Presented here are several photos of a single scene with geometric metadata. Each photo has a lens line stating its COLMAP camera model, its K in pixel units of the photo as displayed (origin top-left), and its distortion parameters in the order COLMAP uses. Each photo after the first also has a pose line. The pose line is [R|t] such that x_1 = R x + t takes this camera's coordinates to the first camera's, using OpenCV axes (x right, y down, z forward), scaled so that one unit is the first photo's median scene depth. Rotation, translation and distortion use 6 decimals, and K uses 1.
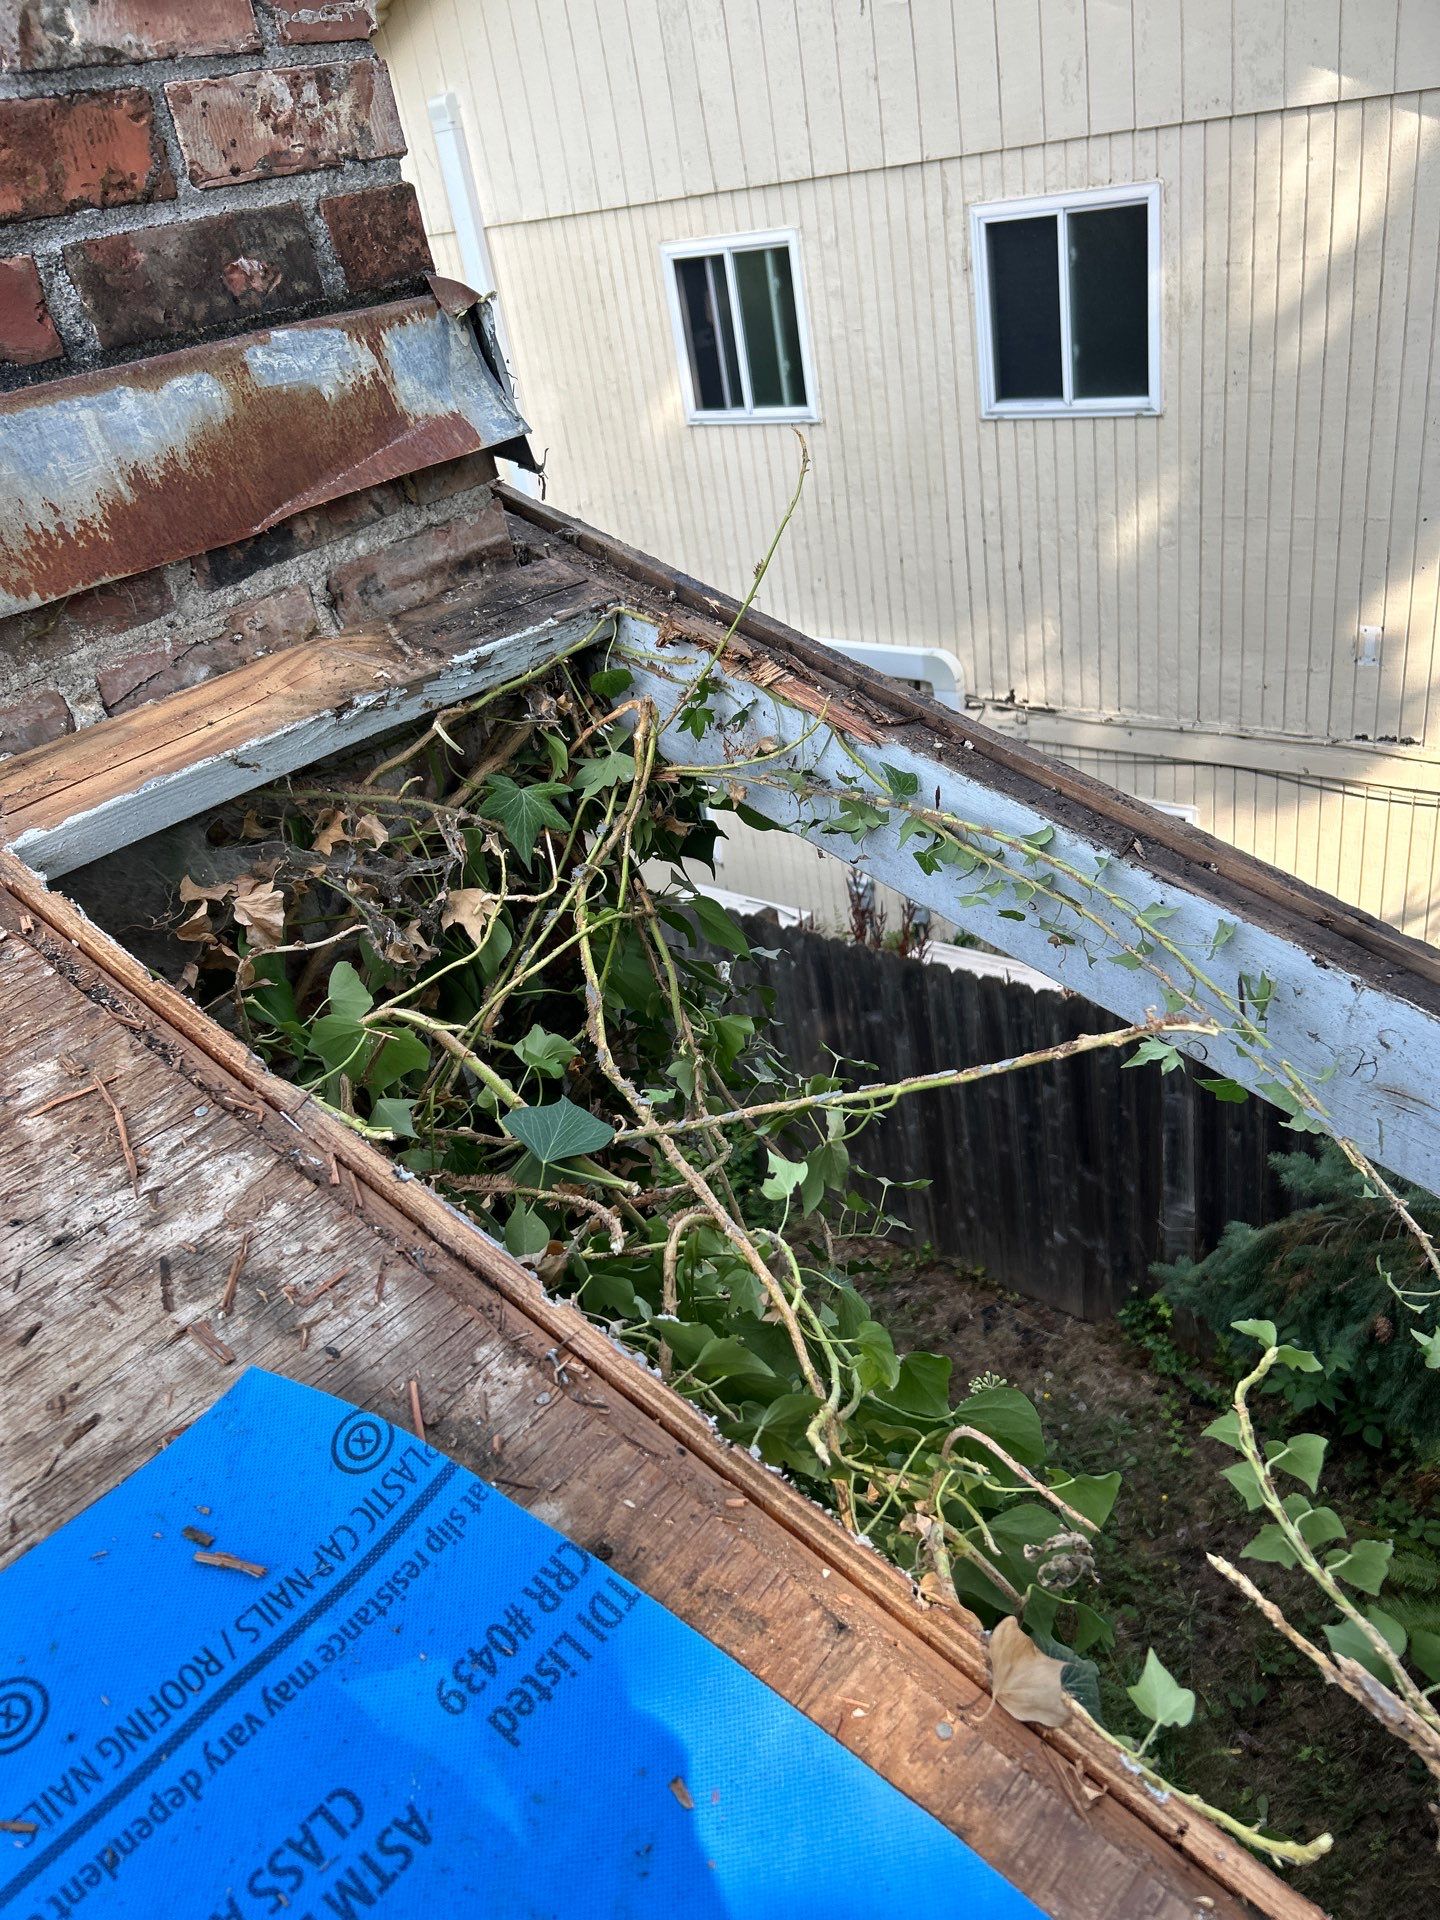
lens RADIAL K [[1497.2, 0, 720.0], [0, 1497.2, 960.0], [0, 0, 1]] dist [0.063608, -0.085793]
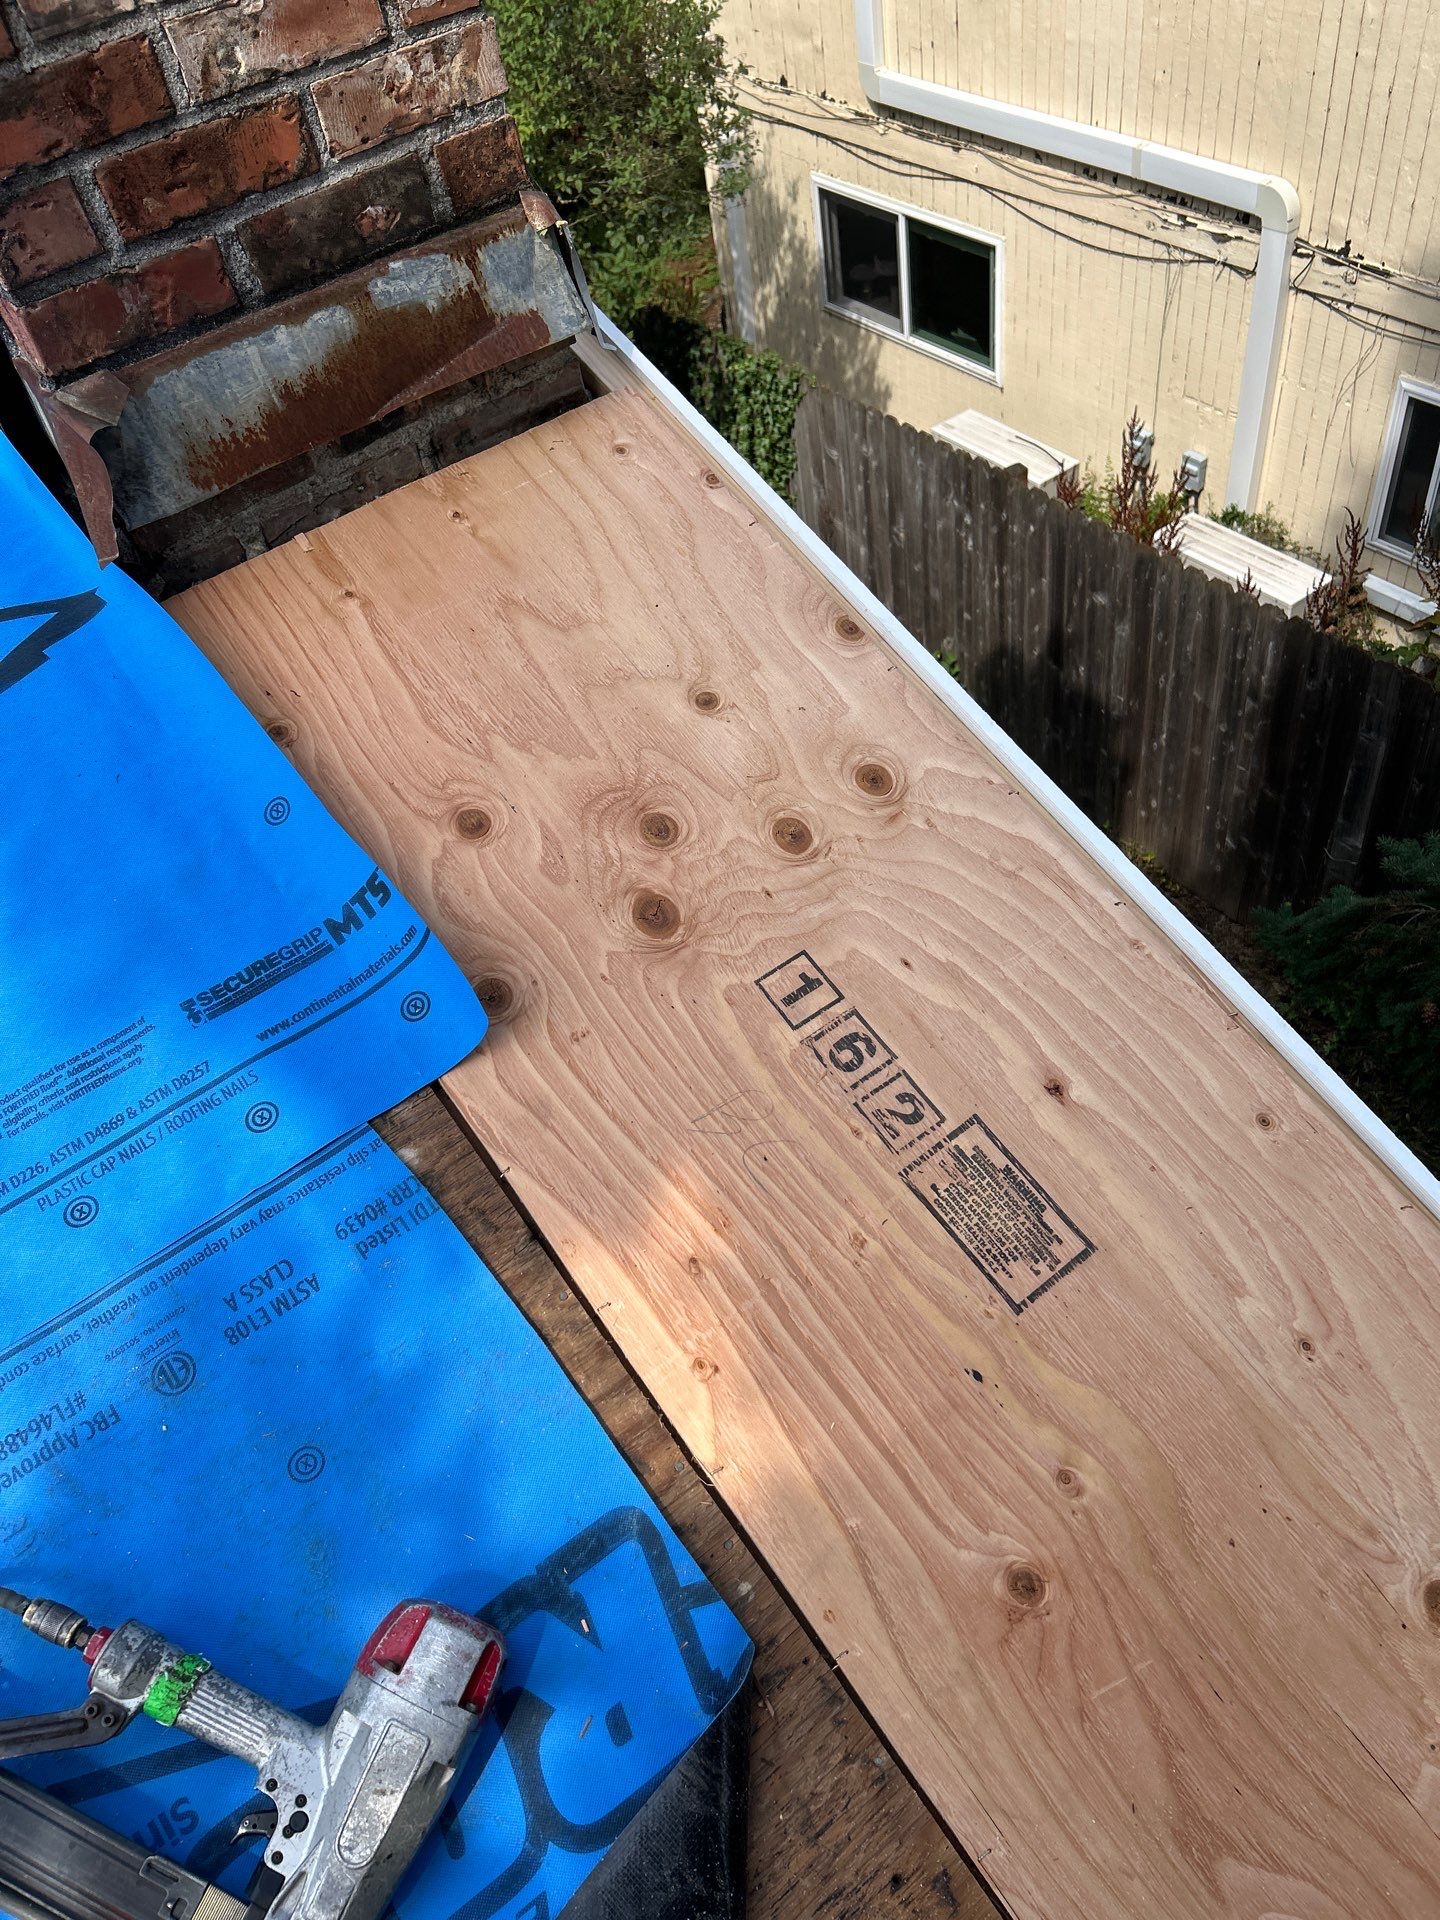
lens RADIAL K [[1597.6, 0, 720.0], [0, 1597.6, 960.0], [0, 0, 1]] dist [0.049397, -0.080037]
pose [[0.965703, 0.195109, -0.171318, 0.348396], [-0.120290, 0.920914, 0.370740, -0.412485], [0.230104, -0.337417, 0.912799, -0.435521]]
